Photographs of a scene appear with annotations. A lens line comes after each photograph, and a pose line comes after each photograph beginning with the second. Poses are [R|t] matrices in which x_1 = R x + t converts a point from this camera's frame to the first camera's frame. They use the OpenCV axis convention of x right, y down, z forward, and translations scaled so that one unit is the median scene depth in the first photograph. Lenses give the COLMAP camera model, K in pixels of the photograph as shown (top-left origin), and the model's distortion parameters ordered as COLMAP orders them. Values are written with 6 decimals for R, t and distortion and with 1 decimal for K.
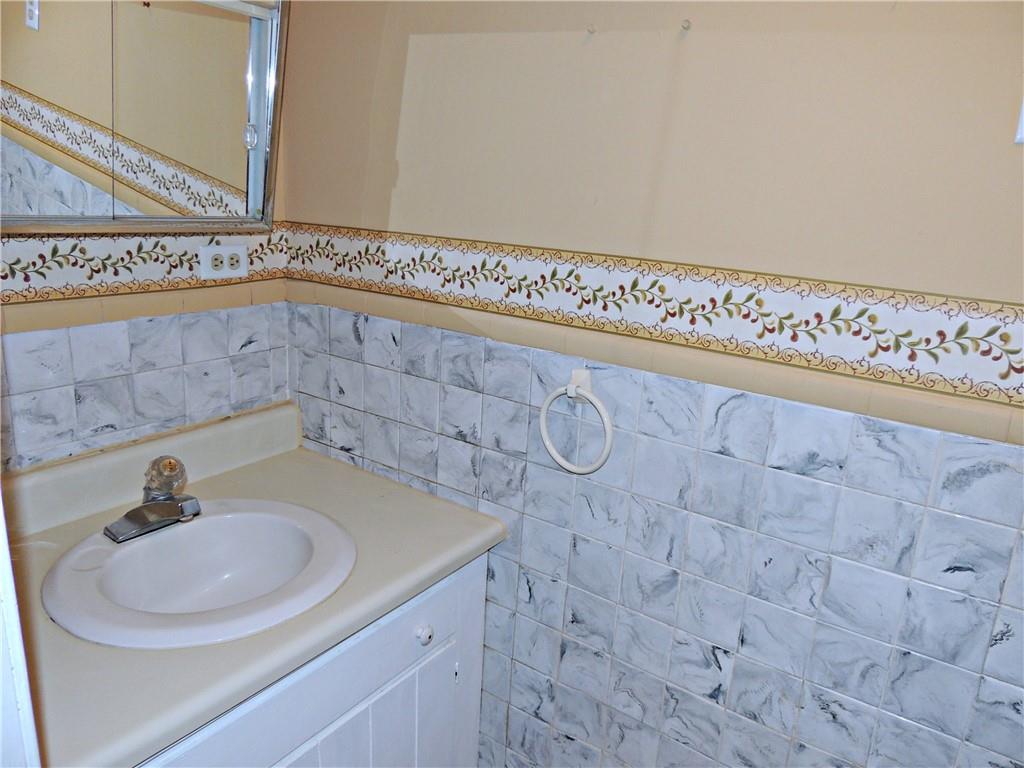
lens RADIAL K [[731.7, 0, 540.2], [0, 731.7, 422.9], [0, 0, 1]] dist [-0.018739, 0.004026]
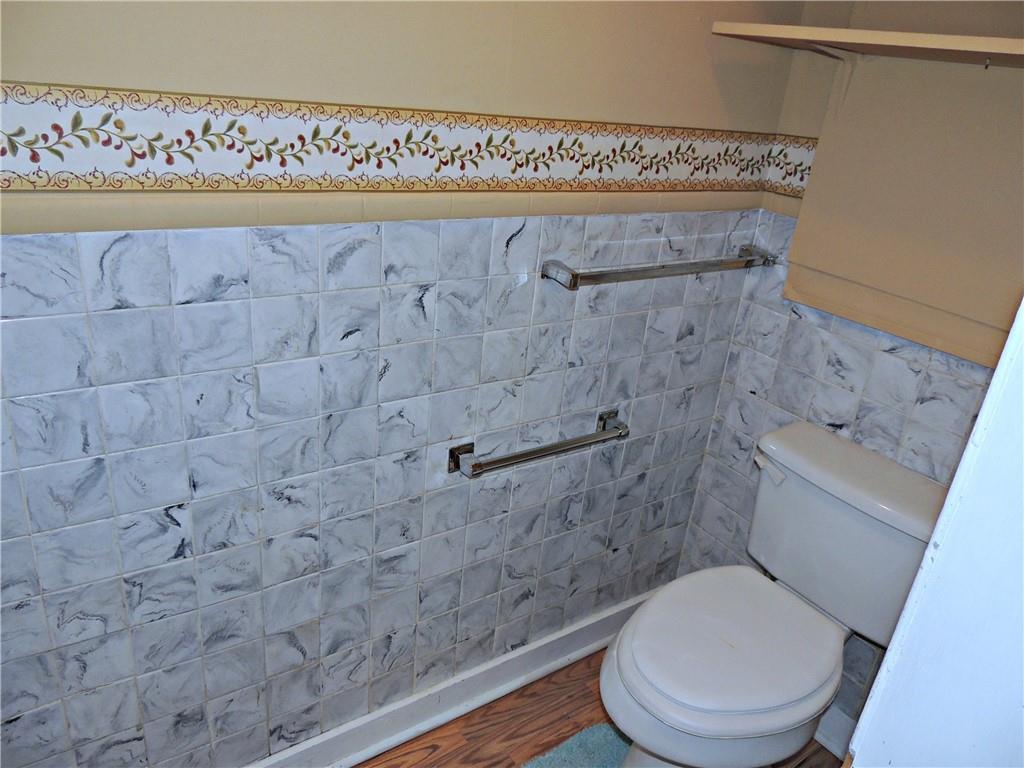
lens RADIAL K [[731.7, 0, 513.6], [0, 731.7, 386.3], [0, 0, 1]] dist [-0.018739, 0.004026]
pose [[0.350497, -0.405381, 0.844286, -0.384906], [0.189657, 0.913516, 0.359887, -0.103480], [-0.917160, 0.033985, 0.397068, 0.246832]]
